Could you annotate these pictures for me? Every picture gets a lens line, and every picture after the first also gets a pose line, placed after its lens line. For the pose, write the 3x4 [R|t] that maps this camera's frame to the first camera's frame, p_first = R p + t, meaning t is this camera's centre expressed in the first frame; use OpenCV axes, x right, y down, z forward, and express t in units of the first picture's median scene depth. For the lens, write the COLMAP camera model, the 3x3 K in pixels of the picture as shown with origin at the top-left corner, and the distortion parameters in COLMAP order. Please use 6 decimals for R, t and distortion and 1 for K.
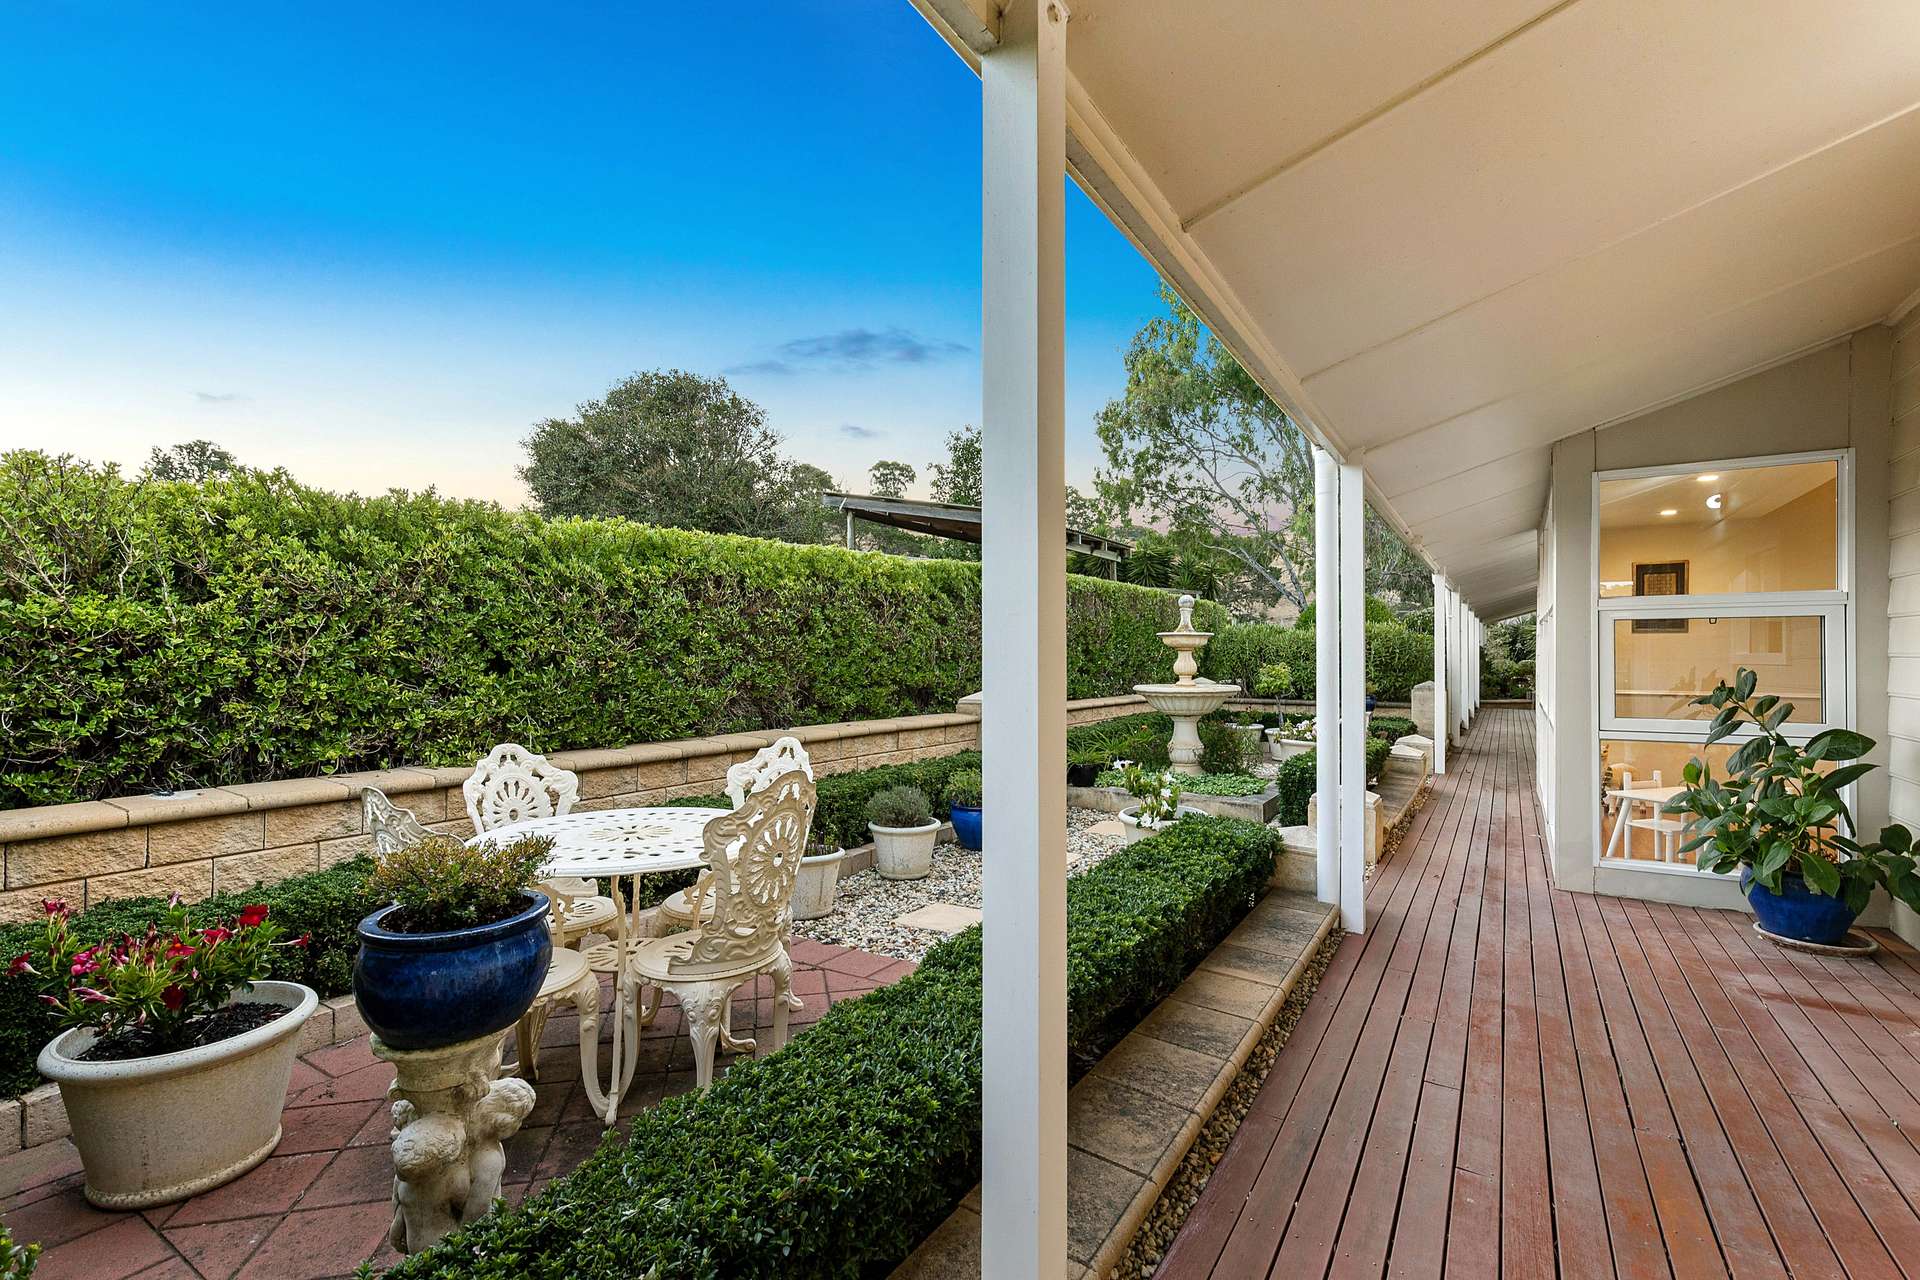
lens RADIAL K [[856.0, 0, 955.0], [0, 856.0, 645.1], [0, 0, 1]] dist [0.016731, -0.000860]
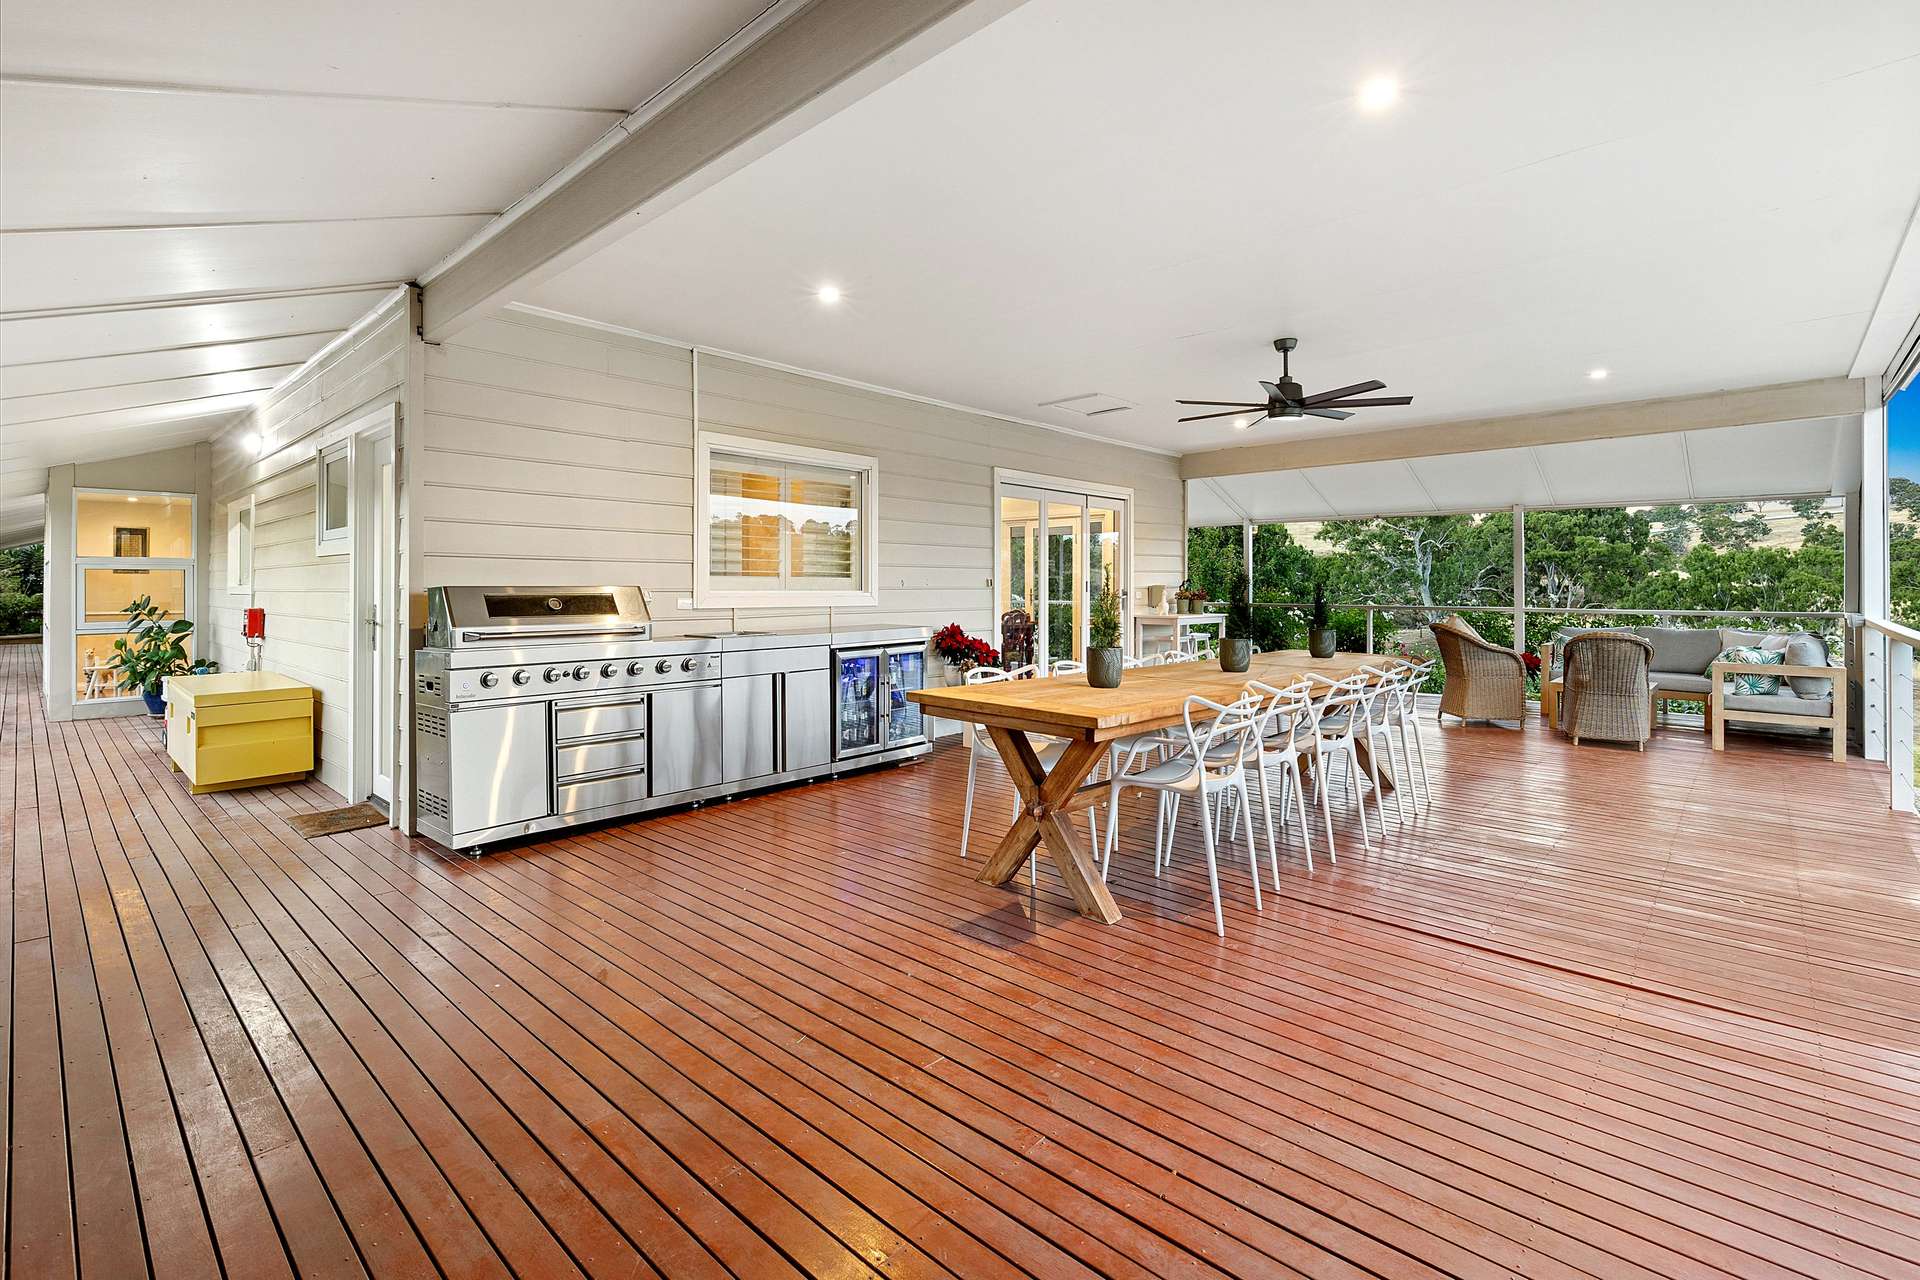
lens RADIAL K [[856.0, 0, 822.1], [0, 856.0, 589.3], [0, 0, 1]] dist [0.016731, -0.000860]
pose [[0.250444, -0.011432, 0.968064, -0.736142], [-0.002770, 0.999918, 0.012524, -0.018222], [-0.968127, -0.005819, 0.250392, -1.152394]]
